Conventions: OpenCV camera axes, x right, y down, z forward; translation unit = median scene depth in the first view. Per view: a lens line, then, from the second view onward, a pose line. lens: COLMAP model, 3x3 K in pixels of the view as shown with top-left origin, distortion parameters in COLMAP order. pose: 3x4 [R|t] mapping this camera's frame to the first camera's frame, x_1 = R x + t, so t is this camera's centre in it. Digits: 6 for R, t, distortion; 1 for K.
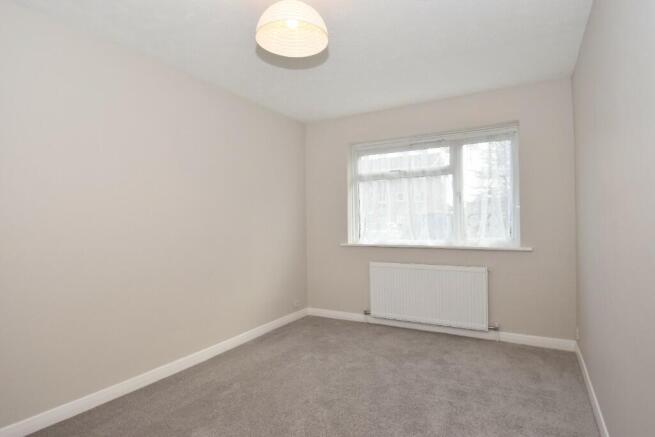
lens RADIAL K [[383.3, 0, 326.3], [0, 383.3, 219.7], [0, 0, 1]] dist [0.004431, 0.000345]
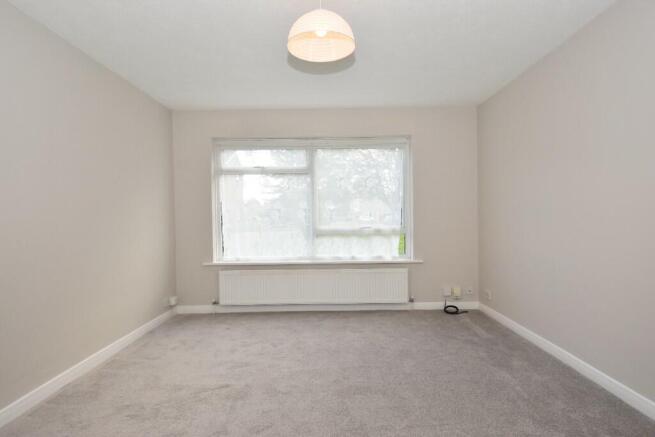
lens RADIAL K [[351.7, 0, 321.8], [0, 351.7, 216.6], [0, 0, 1]] dist [0.053033, -0.004645]
pose [[0.867869, -0.019440, 0.496412, -0.223520], [0.011192, 0.999746, 0.019586, -0.009840], [-0.496666, -0.011442, 0.867866, 0.079887]]
